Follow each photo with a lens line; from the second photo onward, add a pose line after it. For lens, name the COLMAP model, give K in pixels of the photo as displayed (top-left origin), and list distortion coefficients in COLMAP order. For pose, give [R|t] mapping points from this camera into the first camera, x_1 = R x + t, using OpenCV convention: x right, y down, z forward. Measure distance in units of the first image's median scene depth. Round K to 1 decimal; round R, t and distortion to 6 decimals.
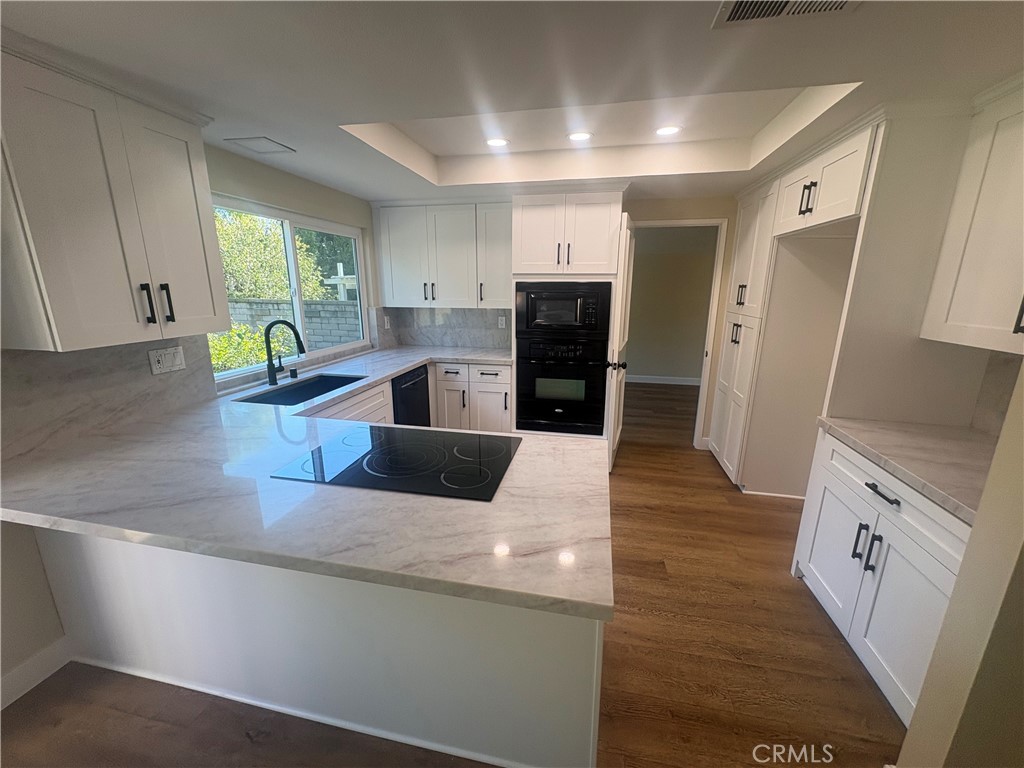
lens RADIAL K [[410.5, 0, 512.1], [0, 410.5, 385.0], [0, 0, 1]] dist [0.000150, 0.000633]
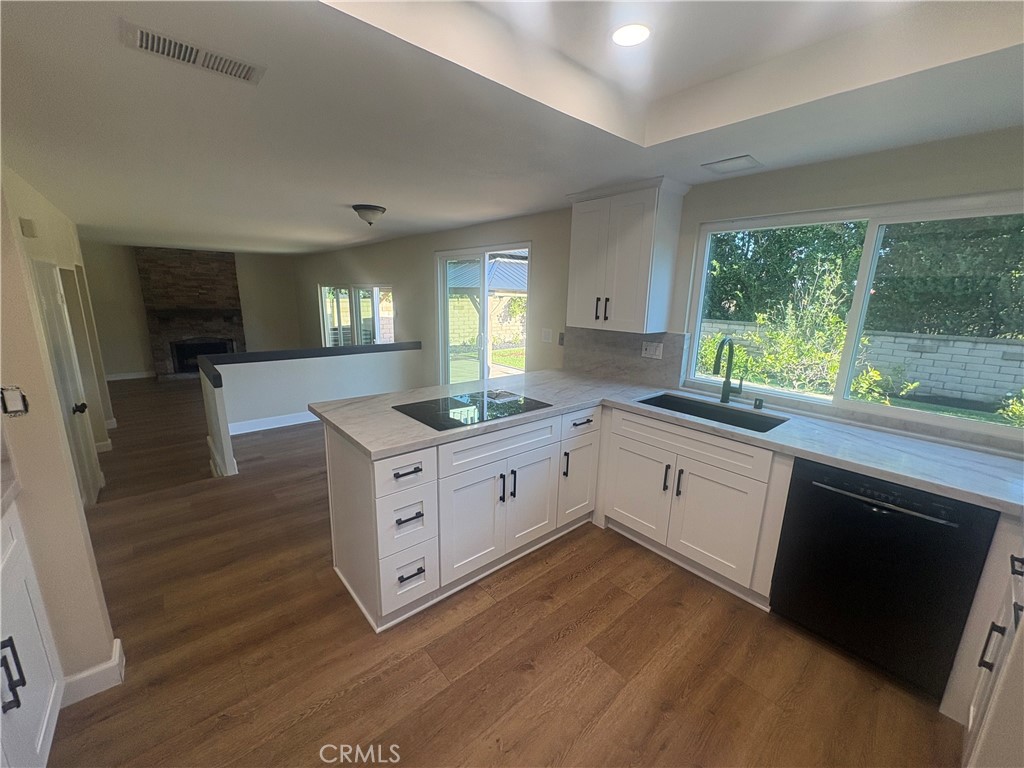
lens RADIAL K [[410.5, 0, 511.7], [0, 410.5, 385.5], [0, 0, 1]] dist [0.000150, 0.000633]
pose [[-0.609446, 0.159142, -0.776691, 0.628052], [-0.214338, 0.910096, 0.354661, -0.352506], [0.763306, 0.382621, -0.520544, 1.399802]]
